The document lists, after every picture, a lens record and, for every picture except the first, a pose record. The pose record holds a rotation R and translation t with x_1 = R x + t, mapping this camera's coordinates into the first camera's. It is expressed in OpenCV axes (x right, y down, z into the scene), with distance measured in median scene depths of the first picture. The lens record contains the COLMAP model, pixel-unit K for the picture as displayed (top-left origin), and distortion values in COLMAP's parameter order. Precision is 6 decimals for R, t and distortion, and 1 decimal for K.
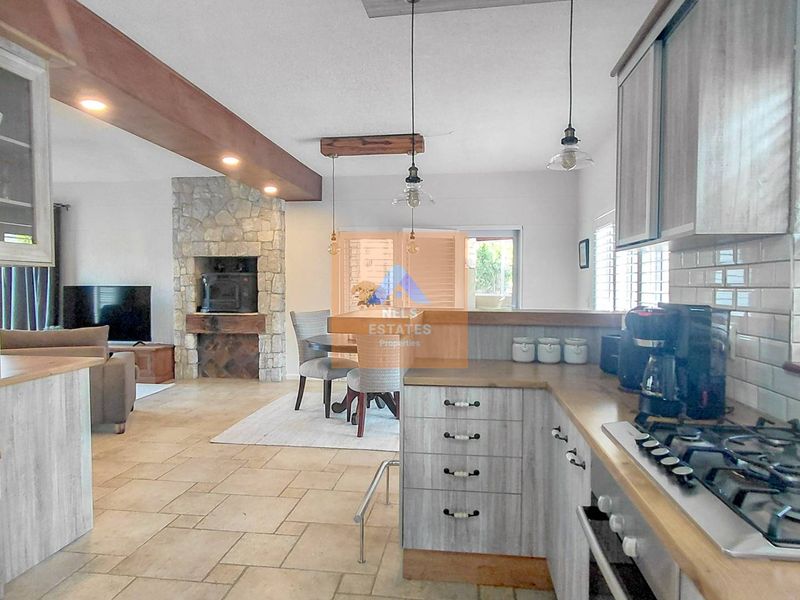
lens RADIAL K [[502.6, 0, 400.5], [0, 502.6, 300.9], [0, 0, 1]] dist [-0.012684, 0.003632]
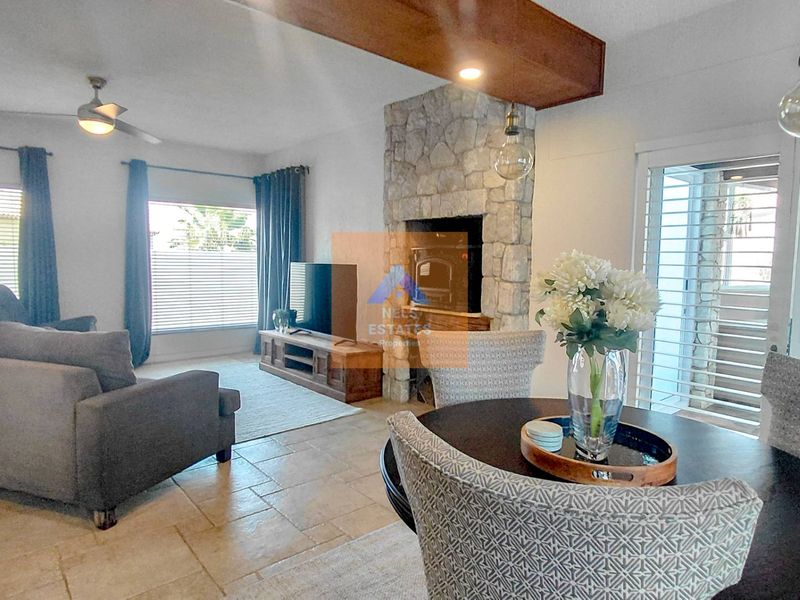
lens RADIAL K [[502.6, 0, 402.7], [0, 502.6, 293.0], [0, 0, 1]] dist [-0.012684, 0.003632]
pose [[0.755435, 0.052819, -0.653092, 0.023491], [-0.039535, 0.998604, 0.035032, -0.016236], [0.654030, -0.000645, 0.756468, 0.499810]]
